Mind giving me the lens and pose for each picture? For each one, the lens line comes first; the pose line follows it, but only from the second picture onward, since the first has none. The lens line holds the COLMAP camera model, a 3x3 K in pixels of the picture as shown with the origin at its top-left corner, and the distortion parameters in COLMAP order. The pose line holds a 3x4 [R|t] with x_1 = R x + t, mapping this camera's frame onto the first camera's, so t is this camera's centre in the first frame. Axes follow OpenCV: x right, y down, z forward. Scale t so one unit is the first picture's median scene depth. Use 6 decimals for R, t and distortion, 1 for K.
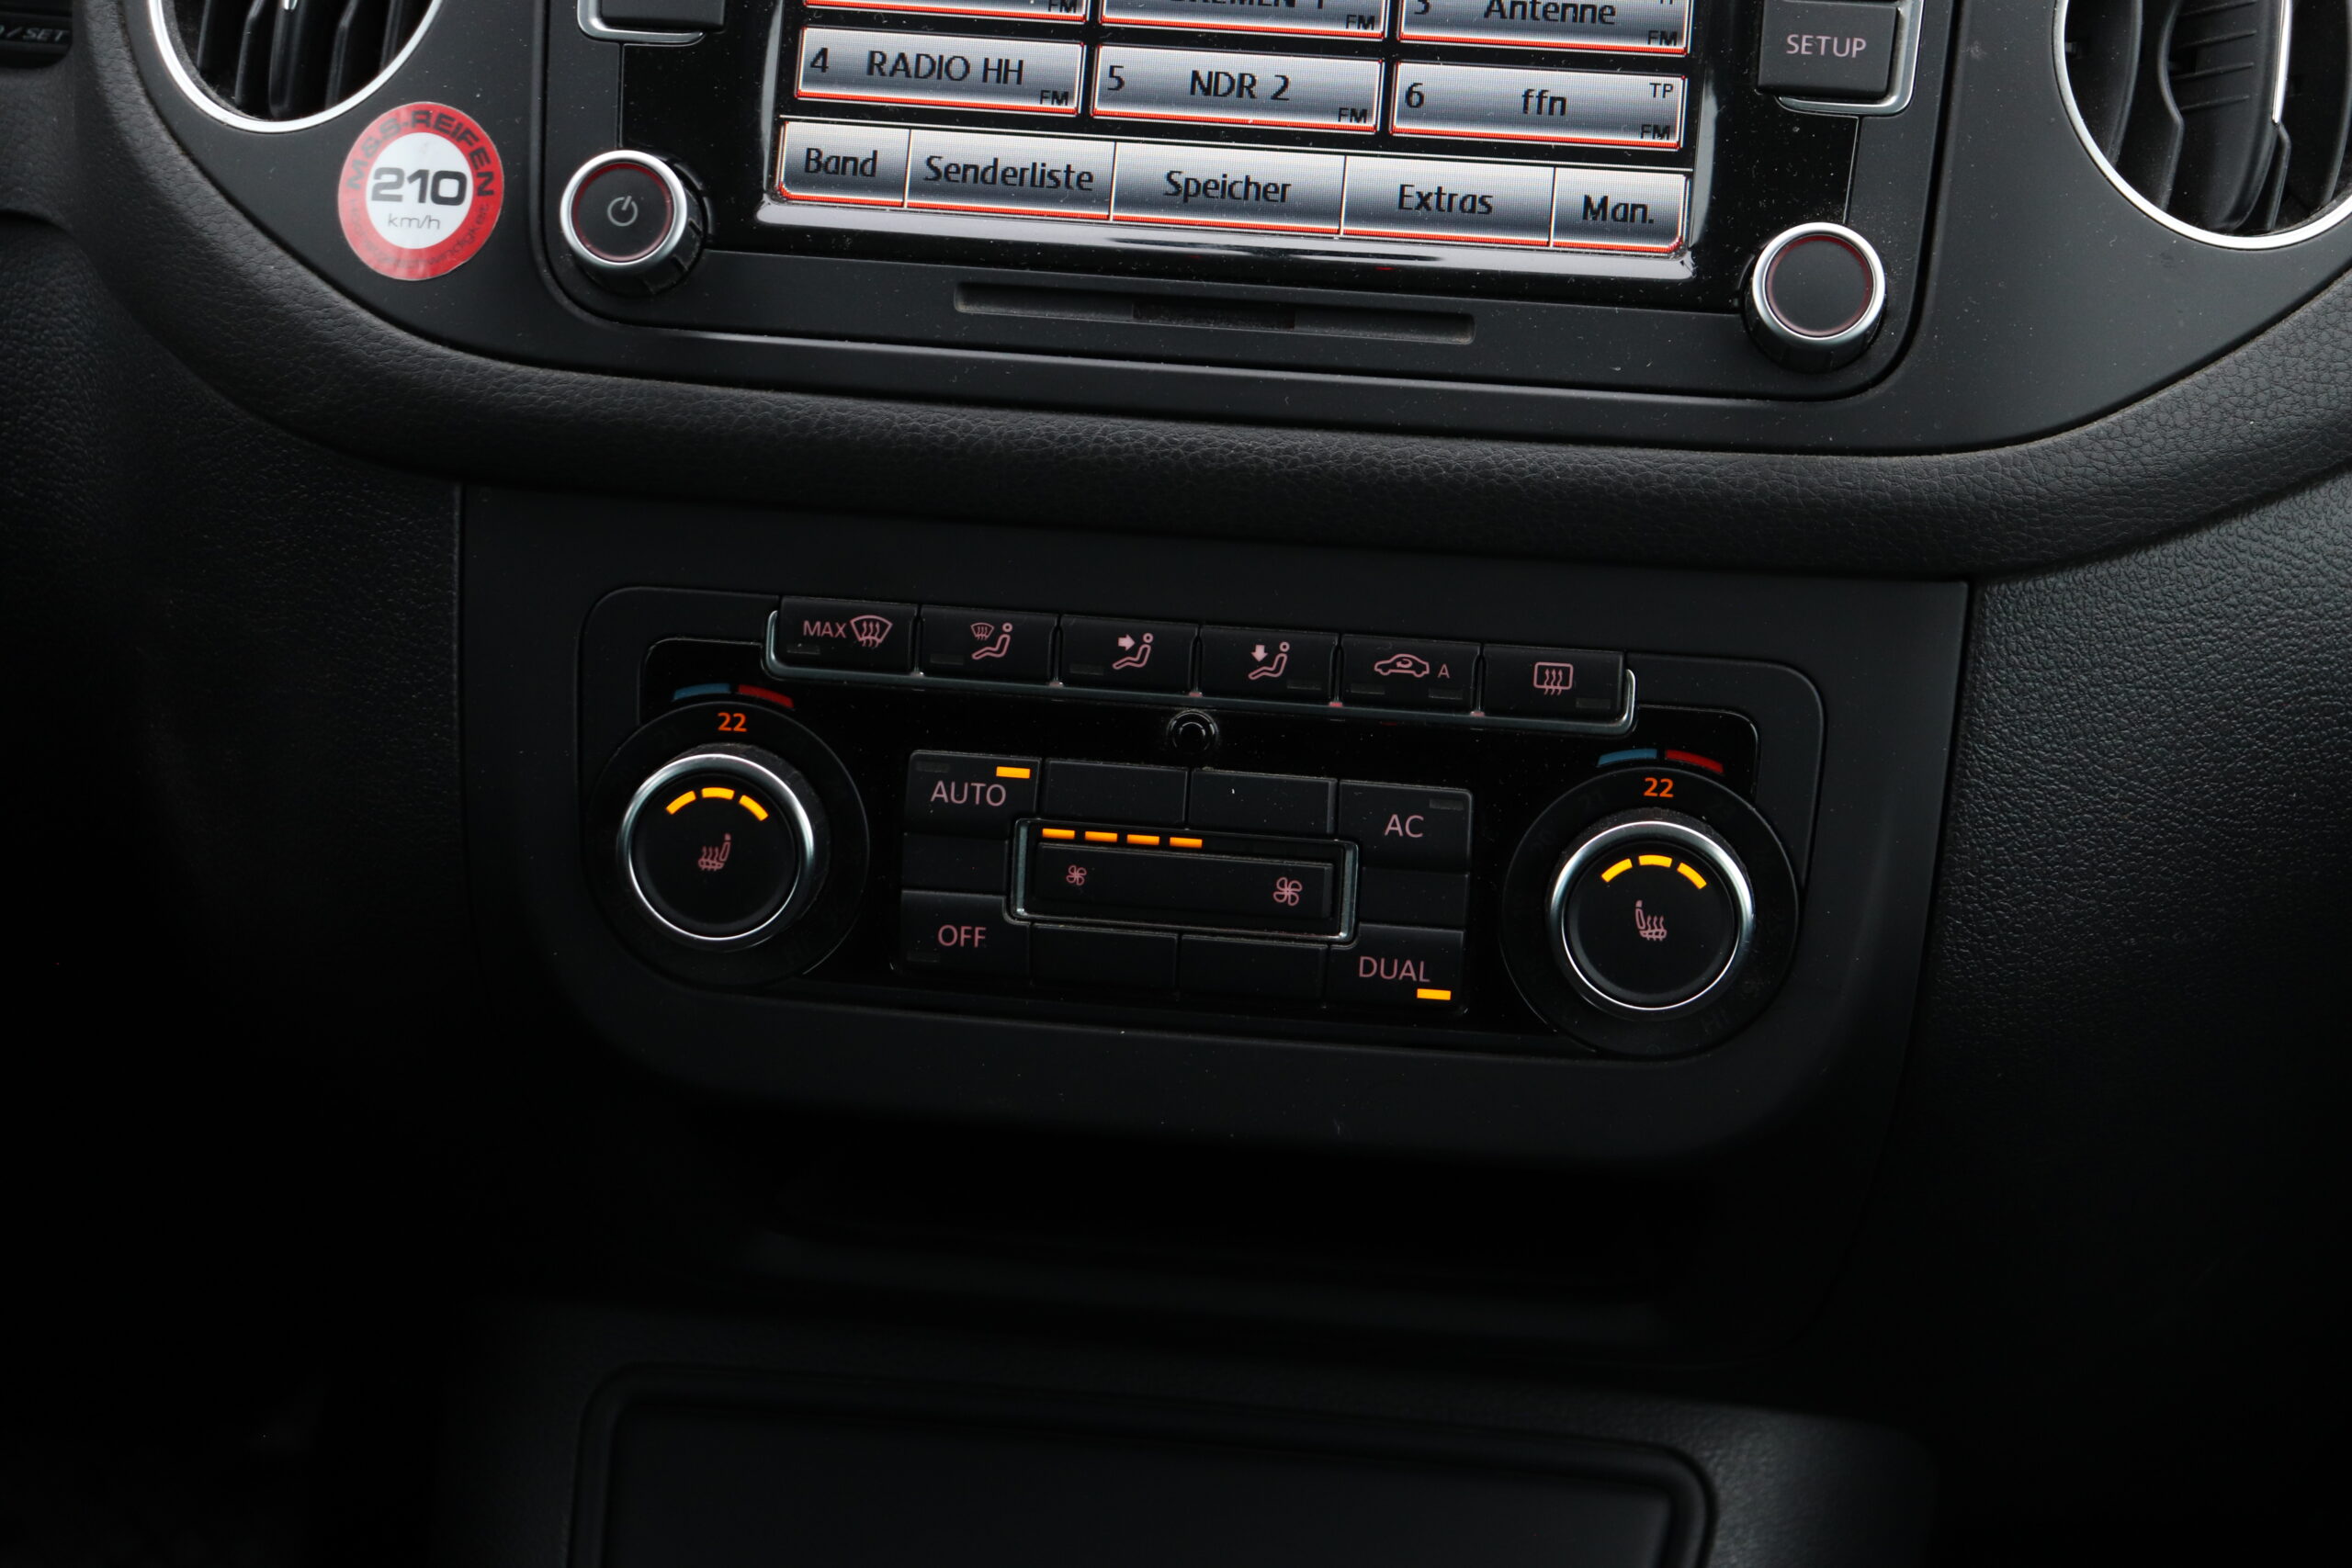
lens RADIAL K [[4084.2, 0, 1183.3], [0, 4084.2, 785.3], [0, 0, 1]] dist [0.170671, 0.000000]
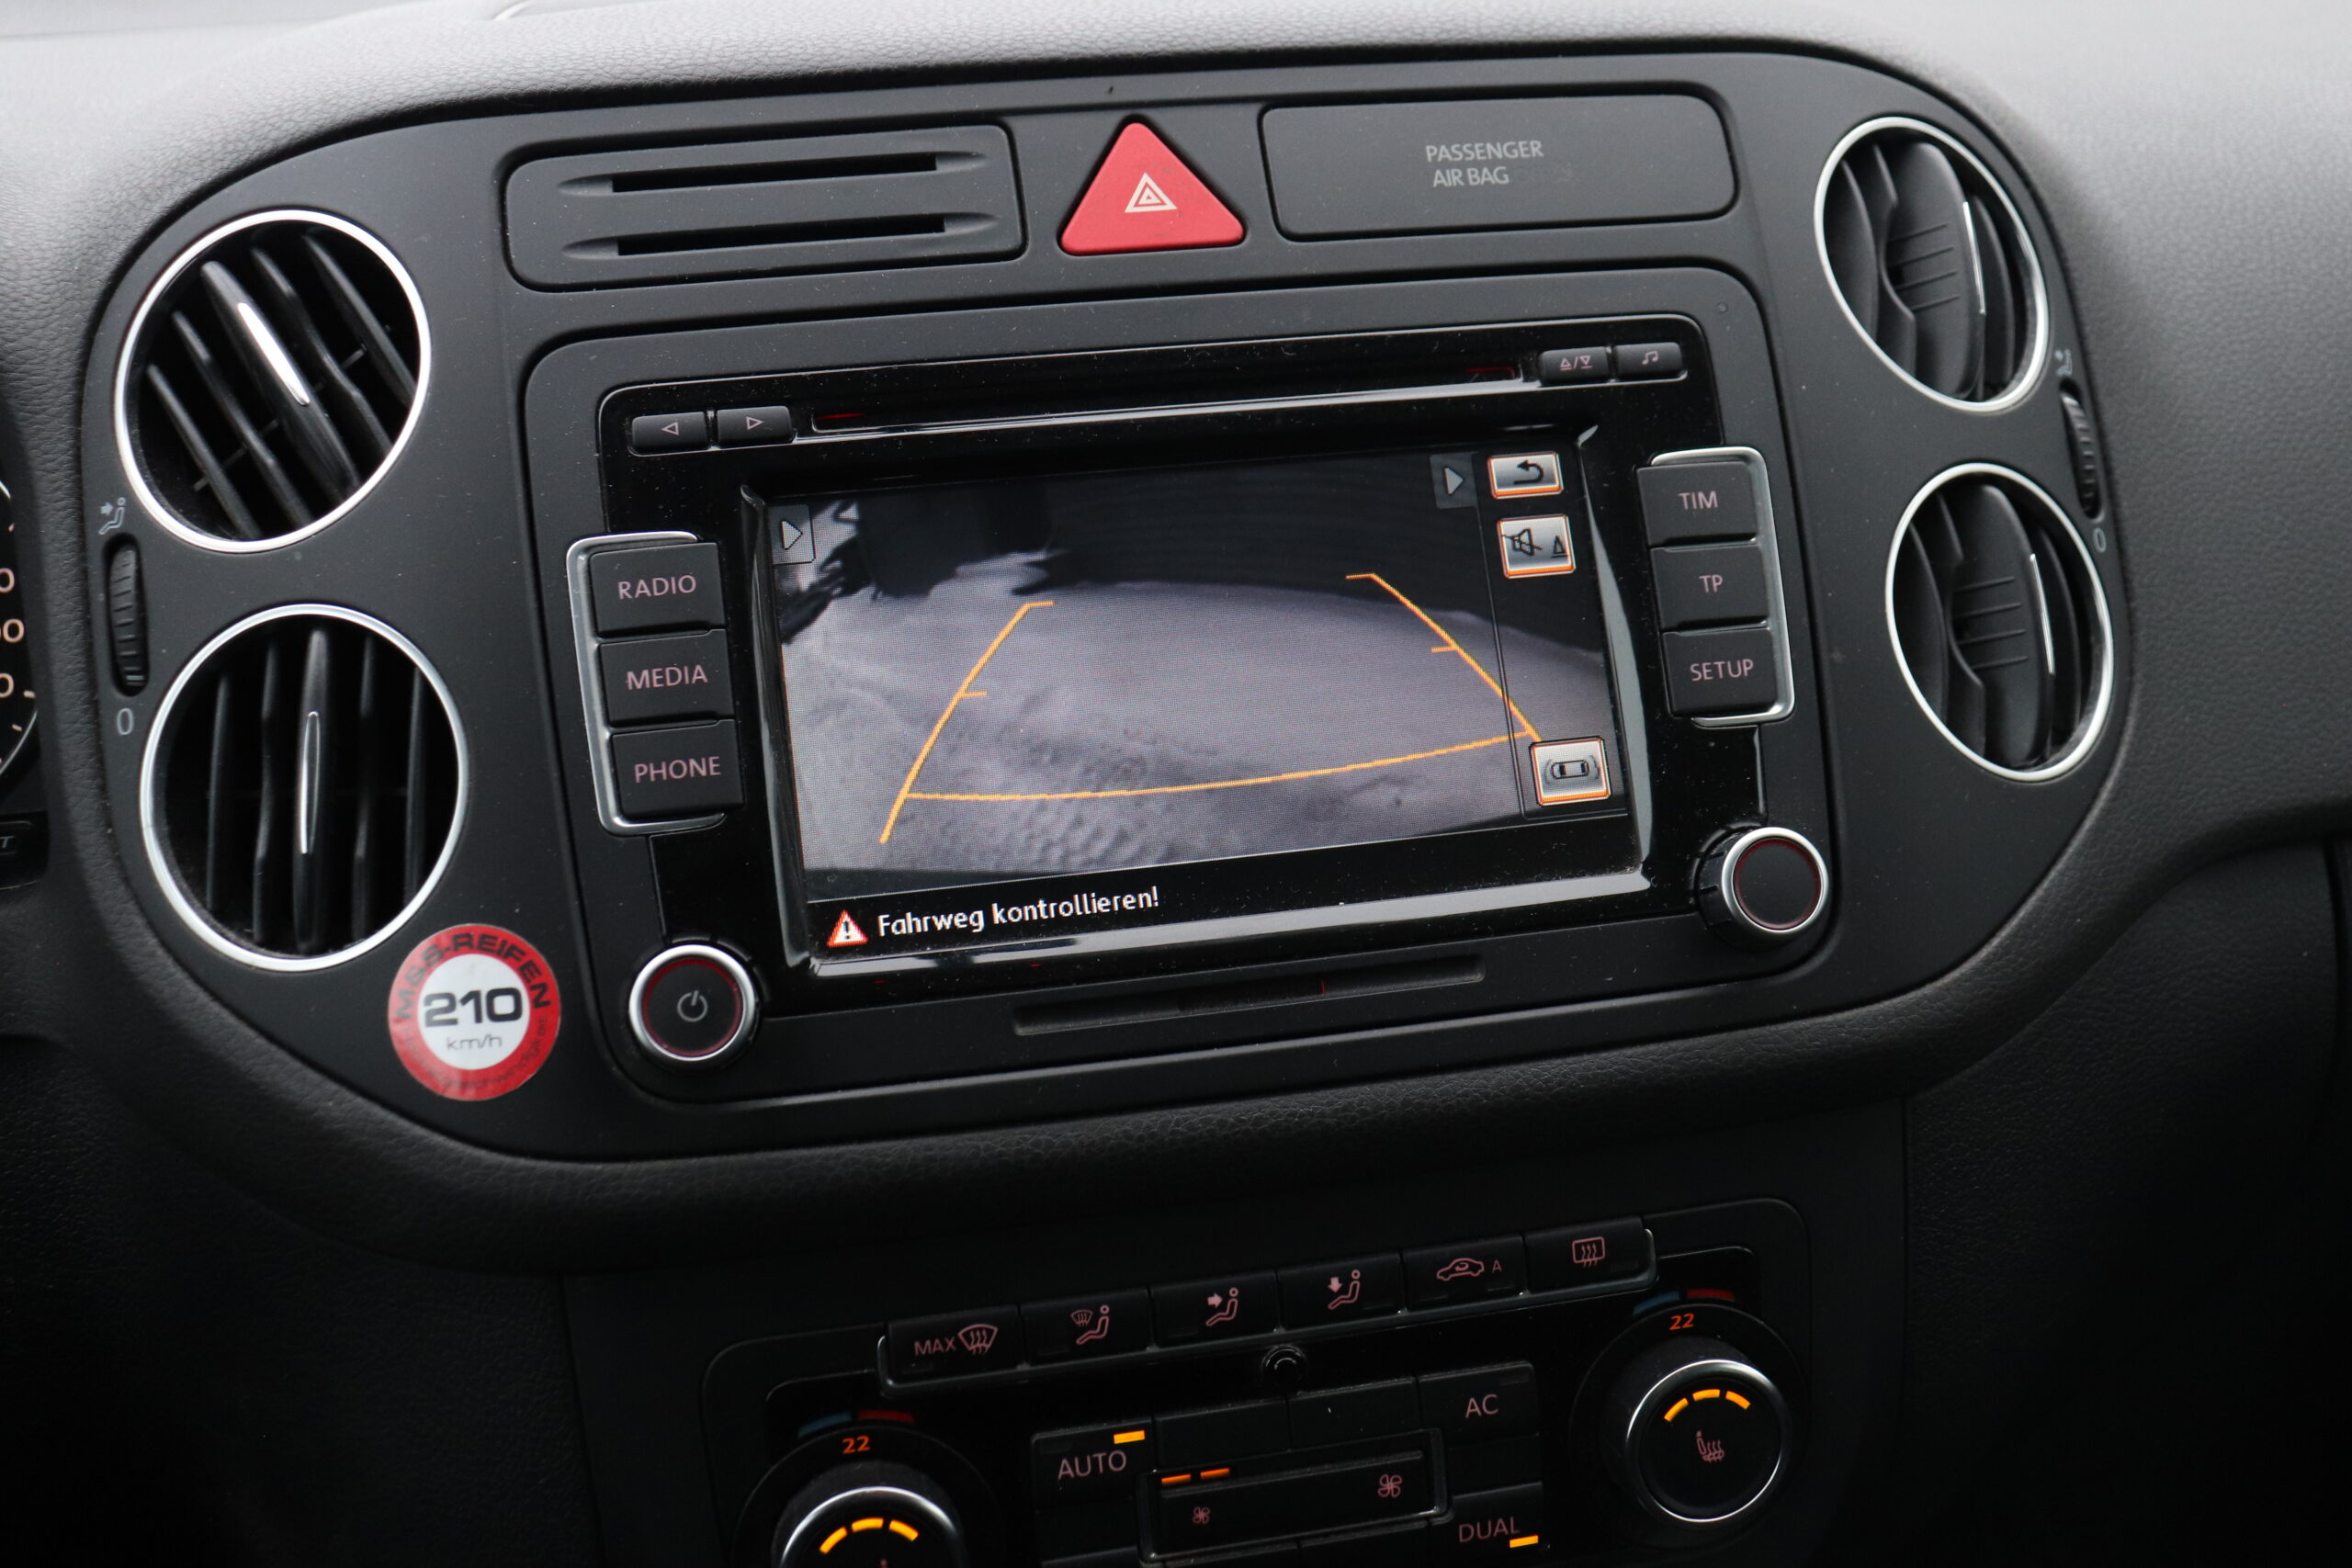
lens RADIAL K [[2606.2, 0, 1233.1], [0, 2606.2, 749.8], [0, 0, 1]] dist [-0.071374, 0.000000]
pose [[0.949071, -0.165968, 0.267802, -0.168610], [0.170516, 0.985334, 0.006358, -0.181209], [-0.264930, 0.039630, 0.963453, 0.329352]]
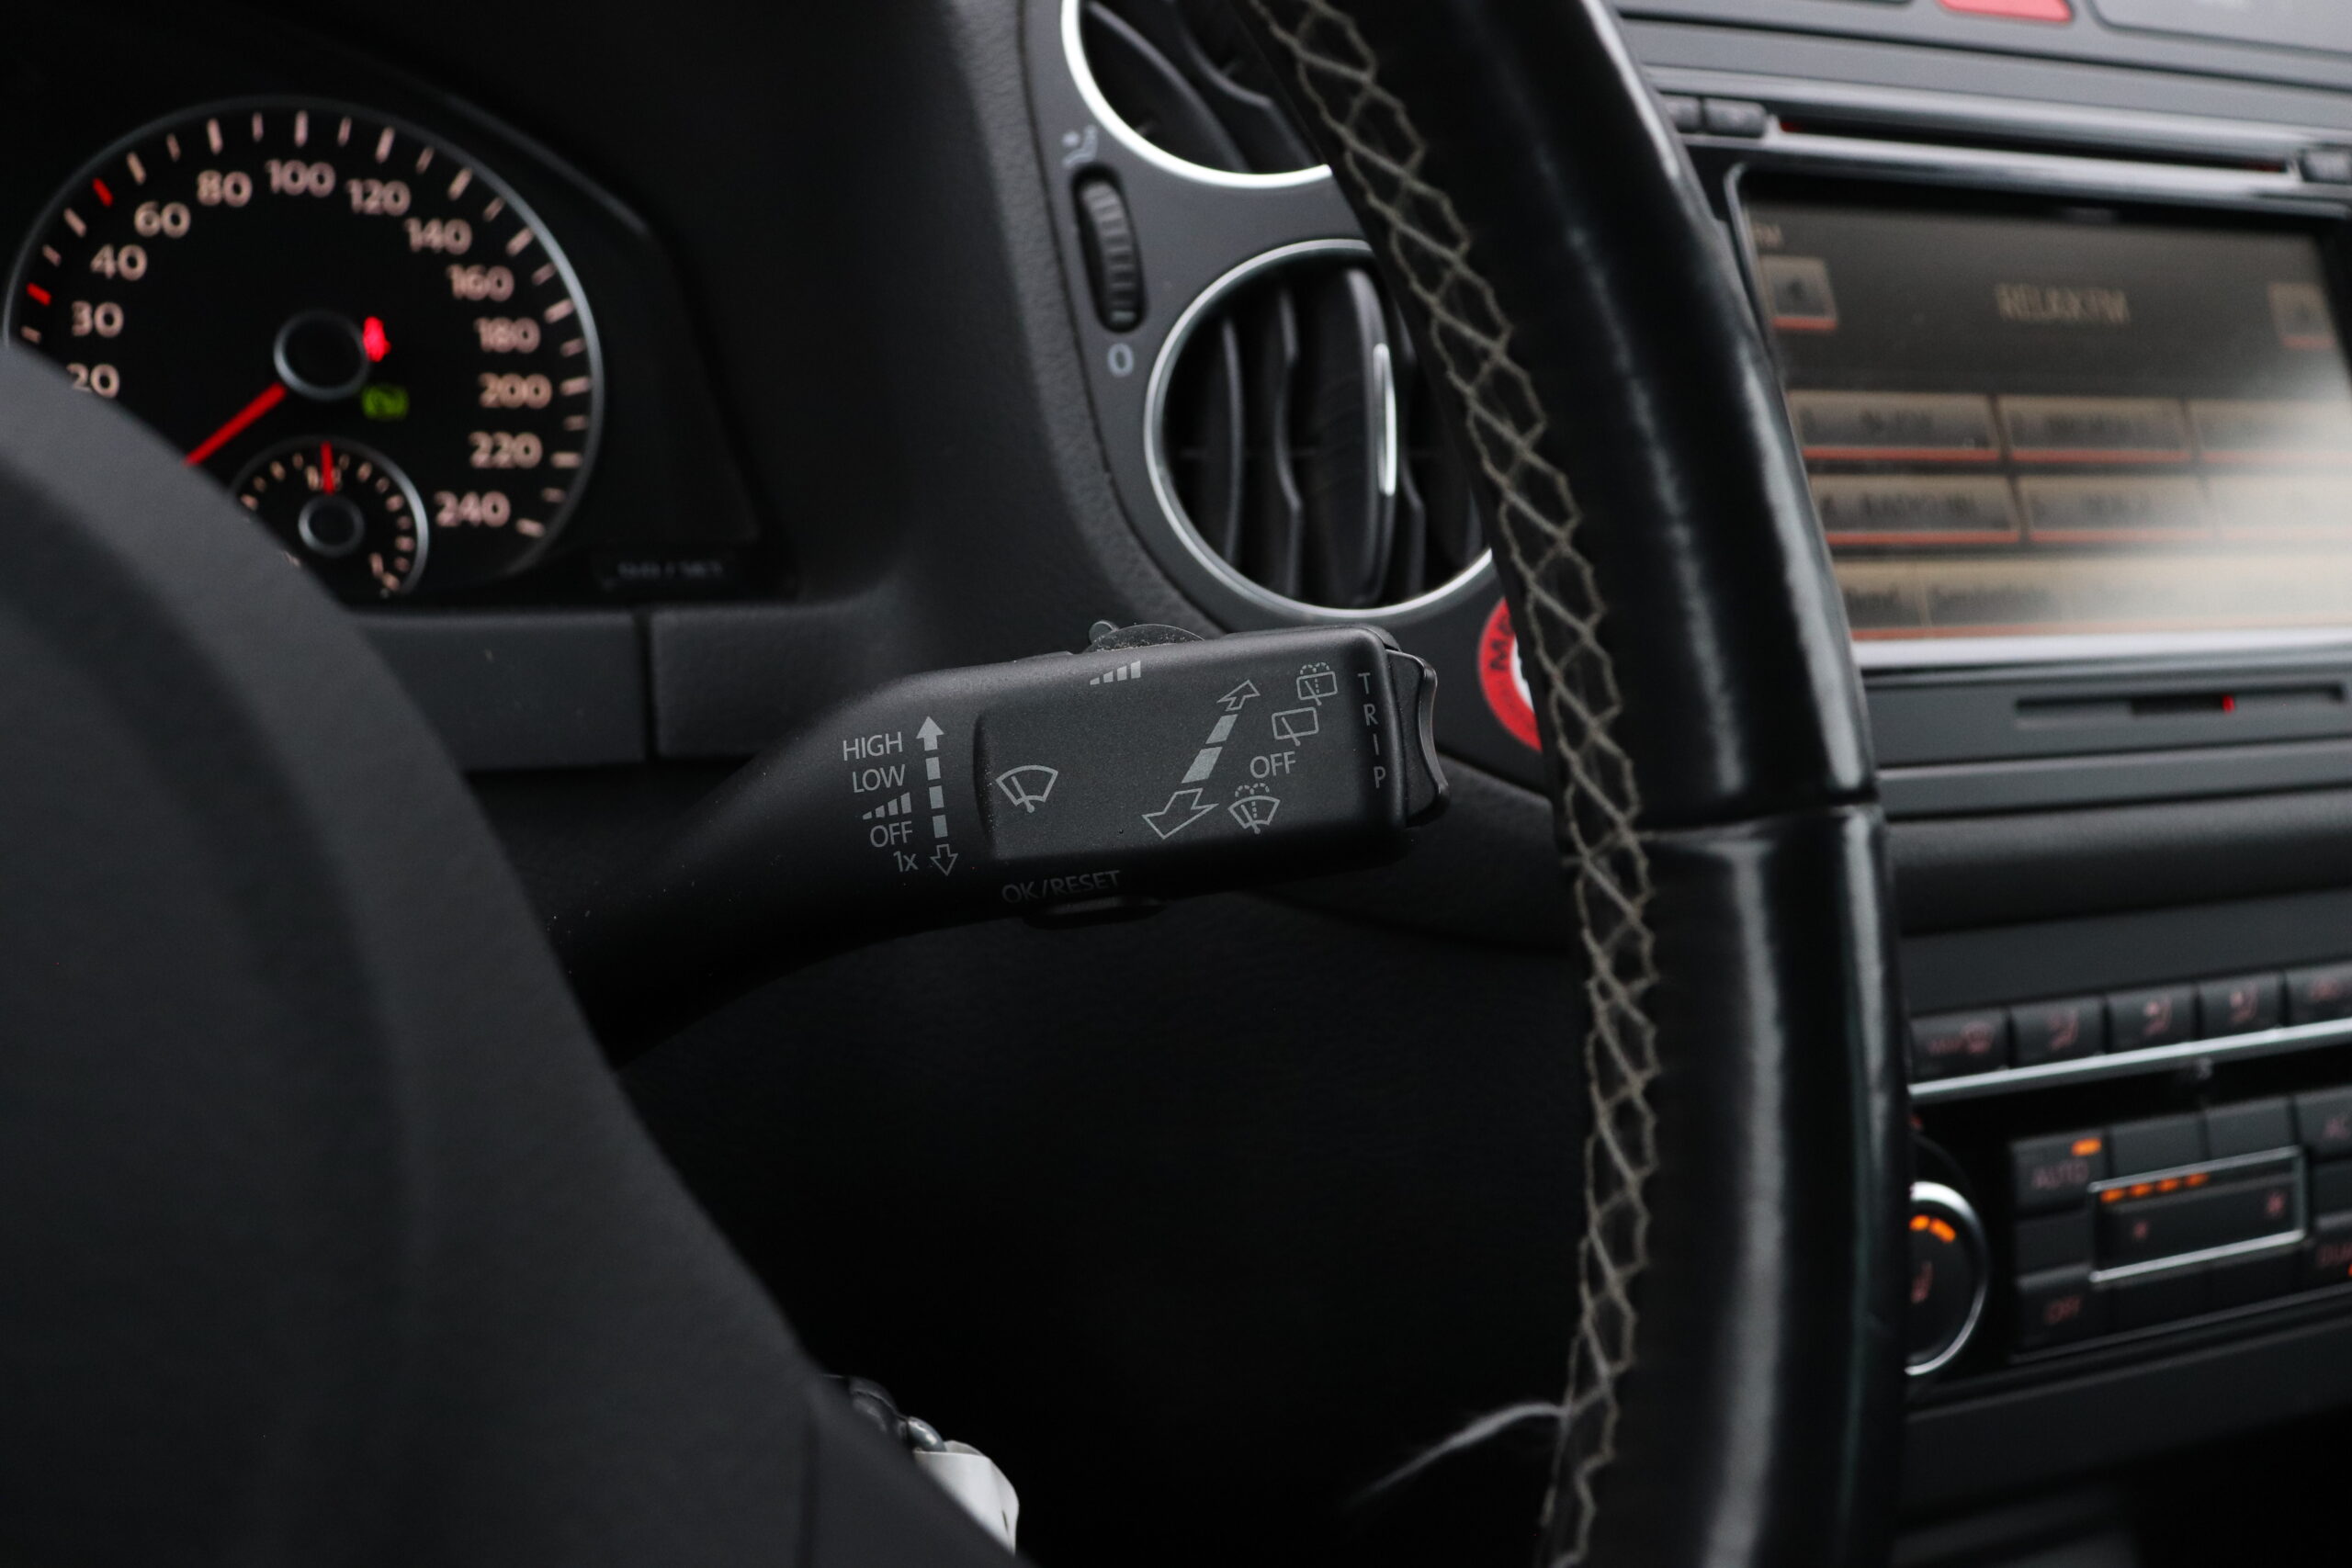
lens RADIAL K [[2469.1, 0, 1185.9], [0, 2469.1, 782.3], [0, 0, 1]] dist [-0.029193, 0.000000]
pose [[0.845331, -0.115720, 0.521559, -0.565835], [0.161292, 0.985985, -0.042653, -0.107775], [-0.509313, 0.120179, 0.852148, 0.562770]]
